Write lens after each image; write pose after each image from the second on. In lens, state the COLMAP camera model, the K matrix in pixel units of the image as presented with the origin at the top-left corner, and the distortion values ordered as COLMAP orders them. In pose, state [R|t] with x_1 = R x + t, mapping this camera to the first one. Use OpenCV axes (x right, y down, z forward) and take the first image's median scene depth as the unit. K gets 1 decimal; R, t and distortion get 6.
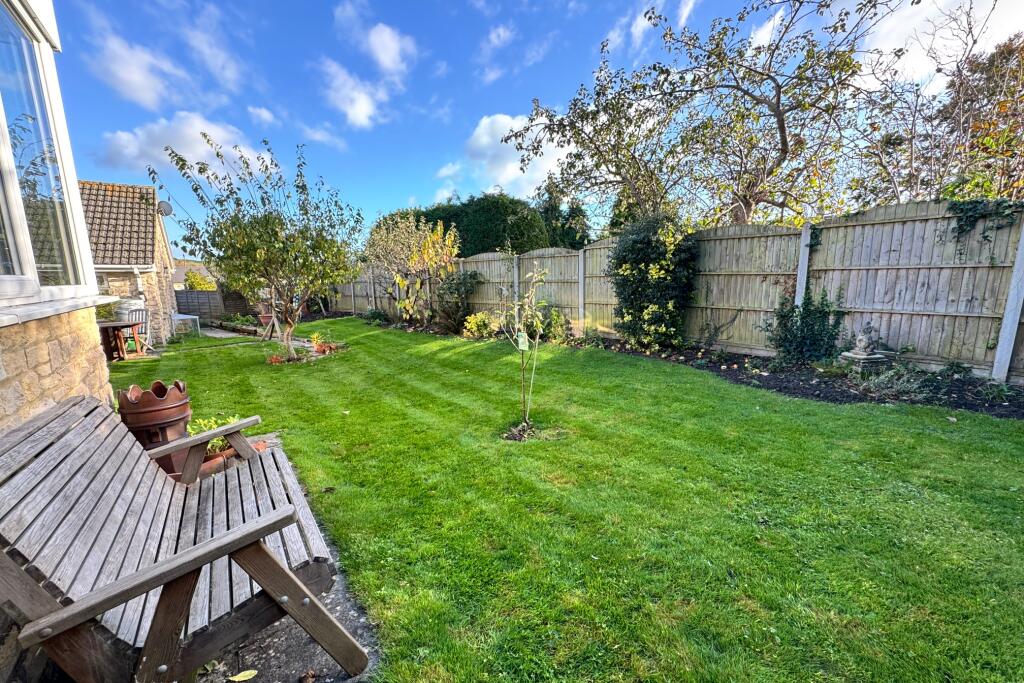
lens RADIAL K [[406.9, 0, 511.8], [0, 406.9, 346.5], [0, 0, 1]] dist [-0.002567, -0.000177]
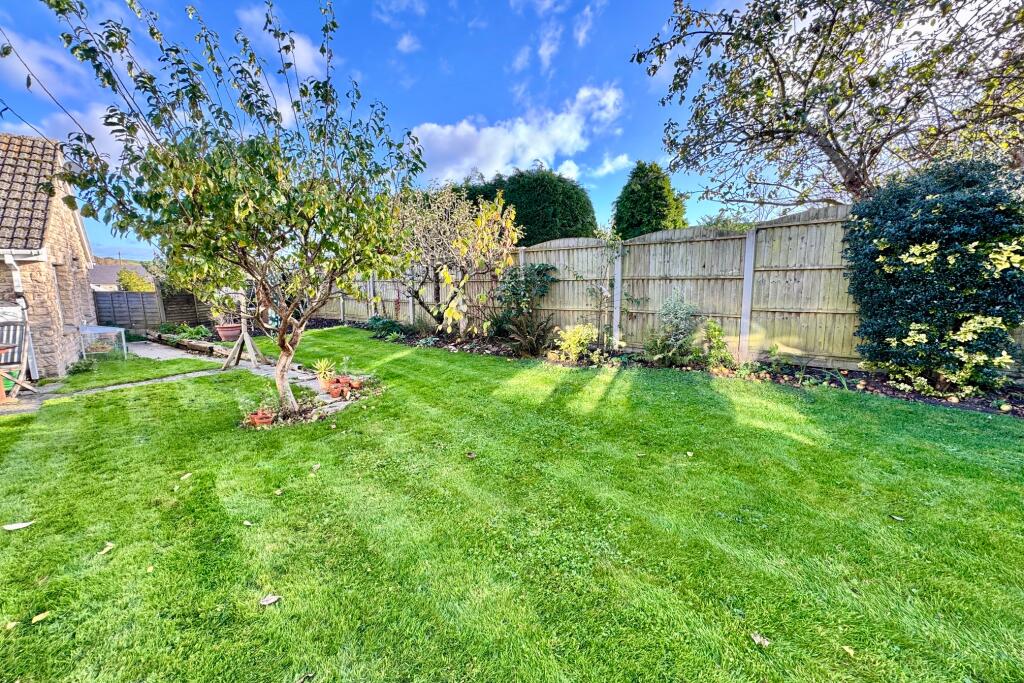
lens RADIAL K [[406.9, 0, 514.3], [0, 406.9, 334.5], [0, 0, 1]] dist [-0.002567, -0.000177]
pose [[0.995681, -0.008900, 0.092414, -0.221283], [0.012081, 0.999352, -0.033914, -0.042115], [-0.092052, 0.034884, 0.995143, 0.320411]]
